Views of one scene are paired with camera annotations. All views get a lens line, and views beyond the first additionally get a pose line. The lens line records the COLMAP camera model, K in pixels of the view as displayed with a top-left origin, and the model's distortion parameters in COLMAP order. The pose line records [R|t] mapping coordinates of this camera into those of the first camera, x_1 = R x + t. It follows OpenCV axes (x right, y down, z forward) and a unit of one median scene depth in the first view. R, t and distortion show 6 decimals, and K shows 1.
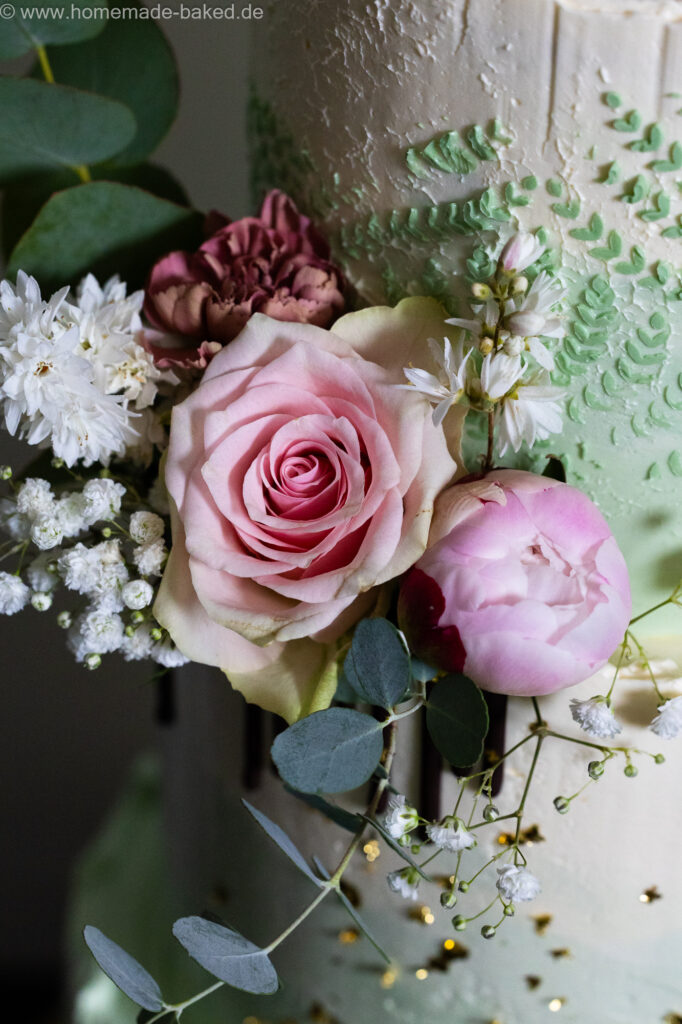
lens RADIAL K [[3217.6, 0, 341.0], [0, 3217.6, 512.0], [0, 0, 1]] dist [0.113353, 0.328359]
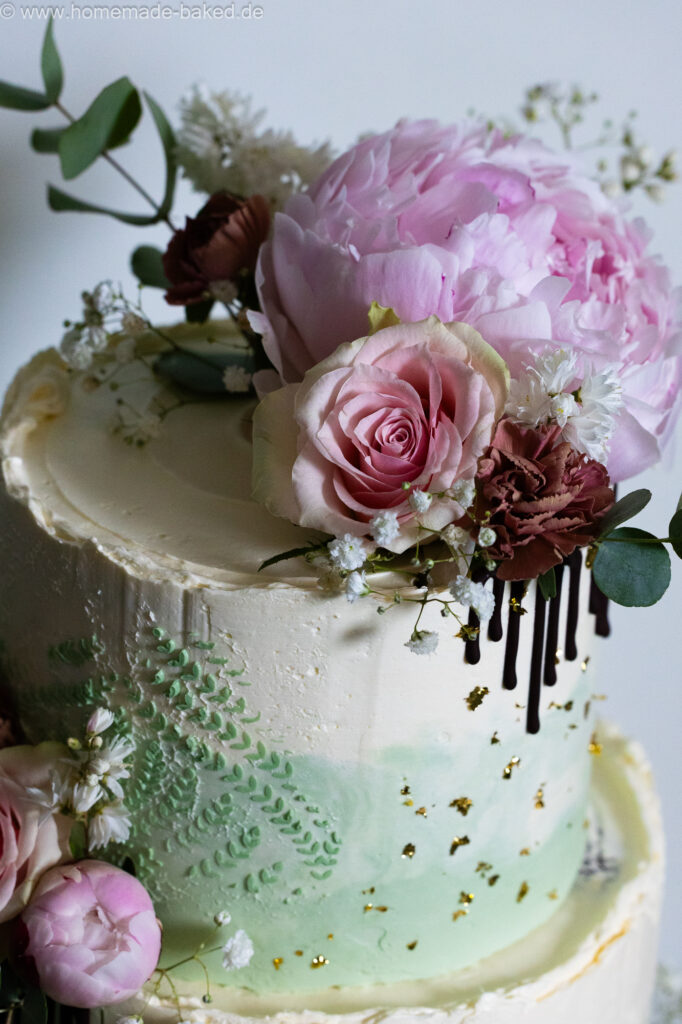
lens RADIAL K [[3348.5, 0, 341.0], [0, 3348.5, 512.0], [0, 0, 1]] dist [-0.063449, -1.475620]
pose [[0.988882, 0.095464, -0.114010, 0.340410], [-0.107617, 0.988560, -0.105678, -0.021736], [0.102617, 0.116772, 0.987843, -0.588639]]
